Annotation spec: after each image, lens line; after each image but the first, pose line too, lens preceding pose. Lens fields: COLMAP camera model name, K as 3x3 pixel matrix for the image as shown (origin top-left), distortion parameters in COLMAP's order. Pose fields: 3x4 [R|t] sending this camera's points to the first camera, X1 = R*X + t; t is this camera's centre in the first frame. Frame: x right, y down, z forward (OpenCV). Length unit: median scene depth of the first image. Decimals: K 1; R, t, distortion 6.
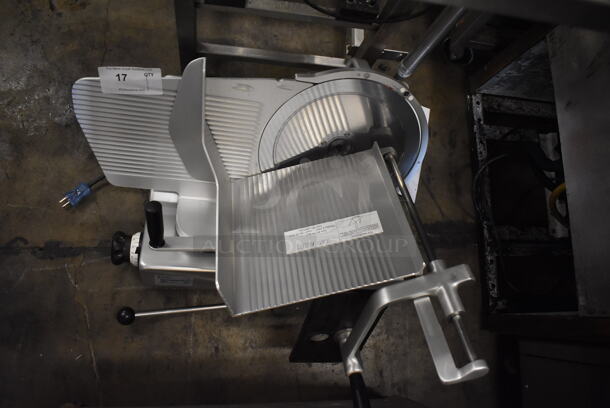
lens RADIAL K [[474.2, 0, 305.0], [0, 474.2, 204.0], [0, 0, 1]] dist [-0.086651, 0.004213]
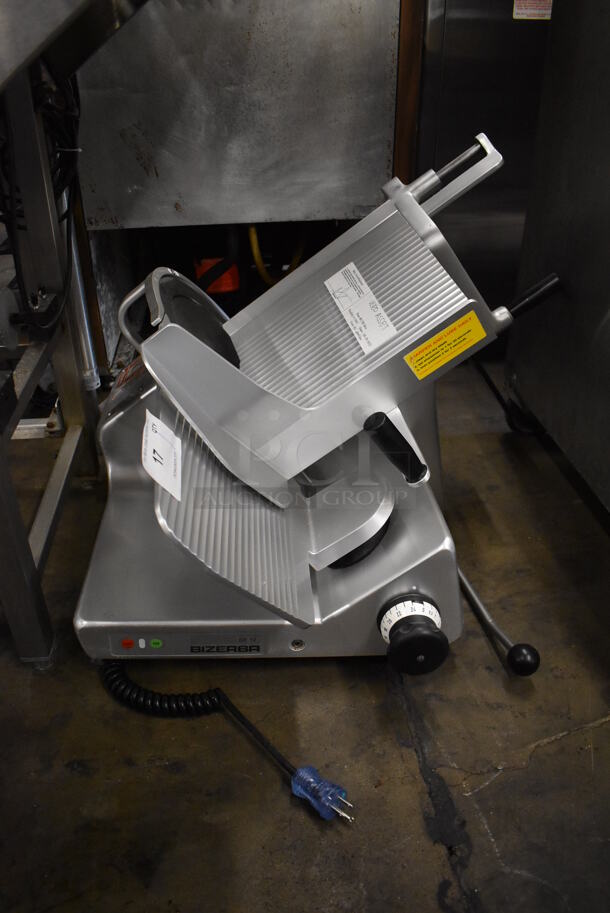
lens RADIAL K [[709.7, 0, 305.0], [0, 709.7, 456.5], [0, 0, 1]] dist [-0.086651, 0.004213]
pose [[-0.107503, -0.688724, 0.717009, -0.774643], [0.969618, 0.086764, 0.228719, -0.226897], [-0.219735, 0.719813, 0.658472, 0.312350]]
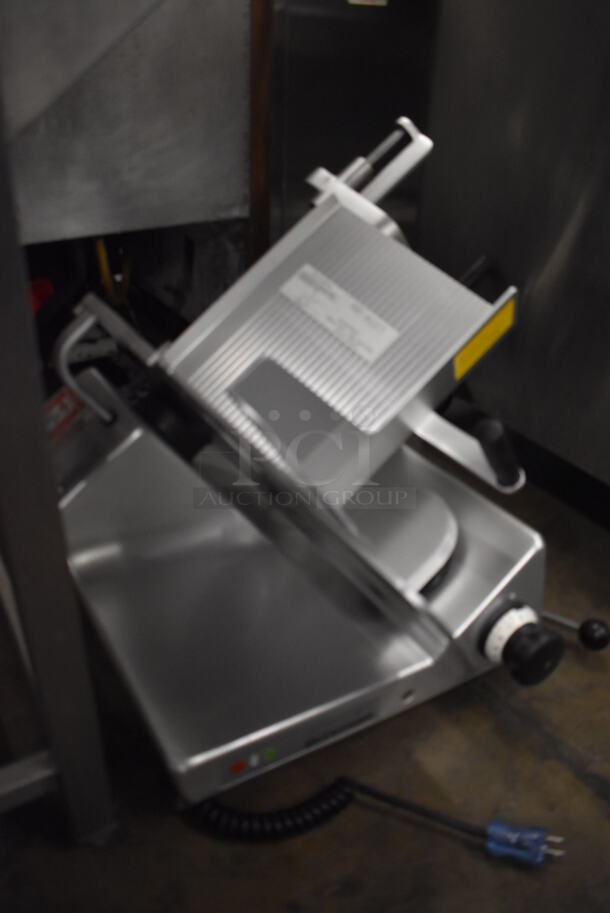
lens RADIAL K [[709.7, 0, 305.0], [0, 709.7, 456.5], [0, 0, 1]] dist [-0.086651, 0.004213]
pose [[-0.524314, -0.619078, 0.584668, -0.548897], [0.793305, -0.105604, 0.599595, -0.522503], [-0.309453, 0.778196, 0.546488, 0.458596]]
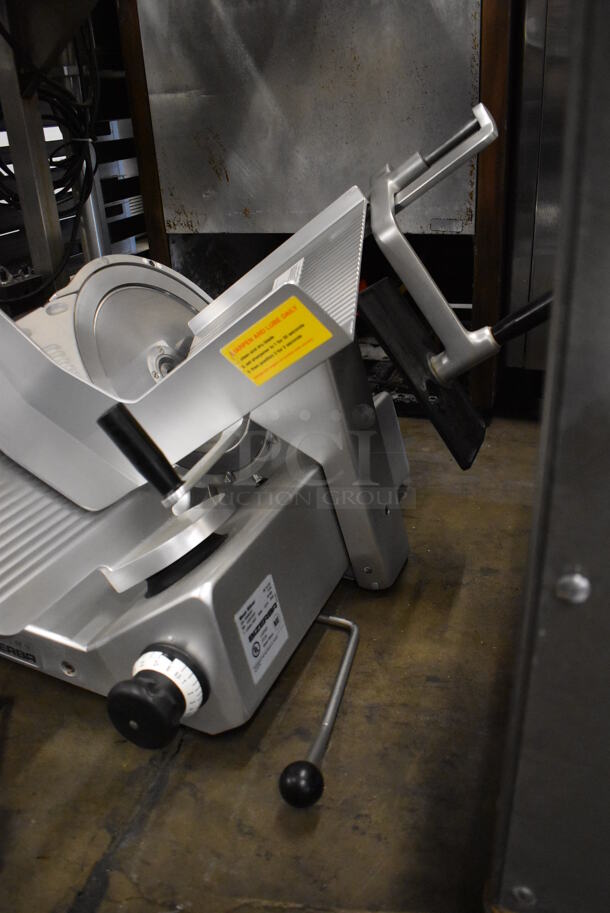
lens RADIAL K [[709.7, 0, 305.0], [0, 709.7, 456.5], [0, 0, 1]] dist [-0.086651, 0.004213]
pose [[0.334632, -0.606348, 0.721362, -0.631212], [0.939715, 0.271907, -0.207370, 0.283795], [-0.070405, 0.747267, 0.660783, 0.376034]]
